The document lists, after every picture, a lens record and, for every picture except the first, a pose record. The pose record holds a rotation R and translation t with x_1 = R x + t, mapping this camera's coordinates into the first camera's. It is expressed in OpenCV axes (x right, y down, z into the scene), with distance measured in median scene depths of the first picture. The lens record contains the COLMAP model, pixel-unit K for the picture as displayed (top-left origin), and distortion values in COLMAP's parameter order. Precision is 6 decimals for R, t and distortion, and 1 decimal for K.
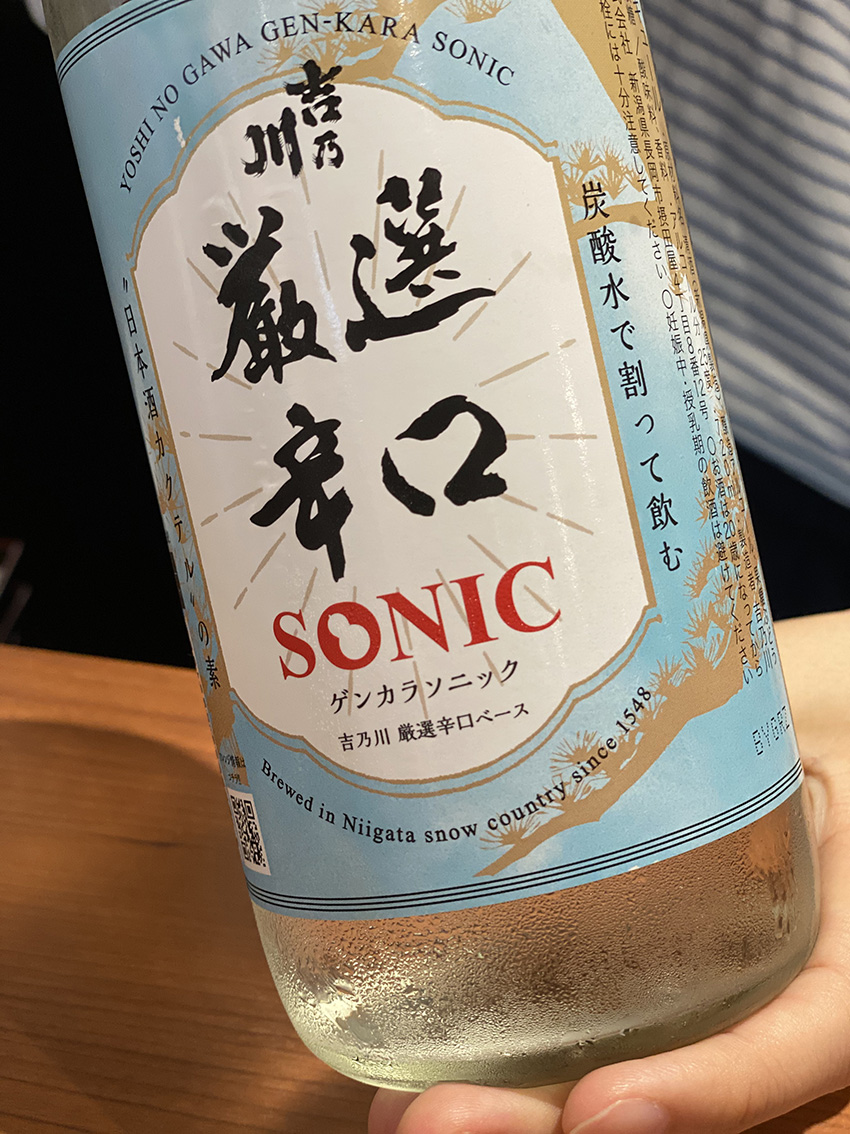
lens RADIAL K [[1713.2, 0, 423.7], [0, 1713.2, 568.3], [0, 0, 1]] dist [0.058086, 0.000000]
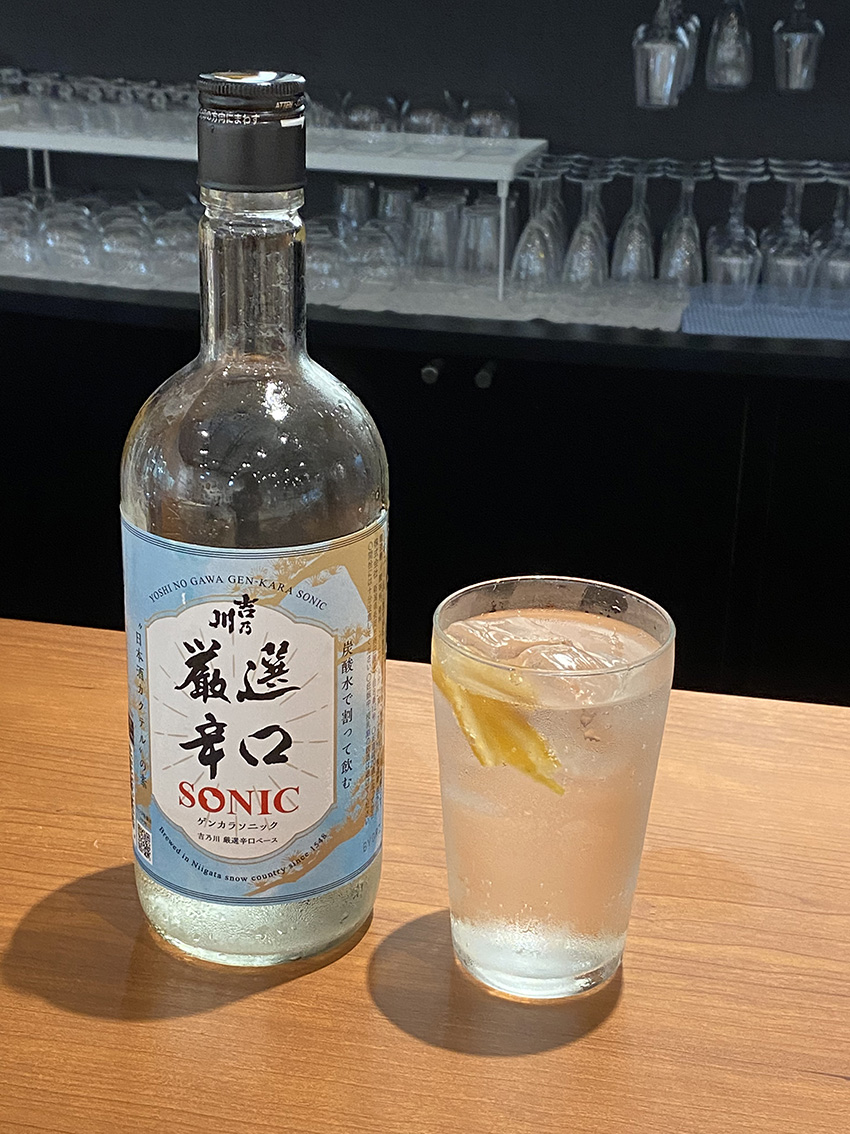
lens RADIAL K [[1713.2, 0, 425.2], [0, 1713.2, 566.8], [0, 0, 1]] dist [0.058086, 0.000000]
pose [[0.958896, 0.174172, 0.224015, -0.367320], [-0.229332, 0.940606, 0.250335, -0.981660], [-0.167109, -0.291419, 0.941886, -1.292667]]
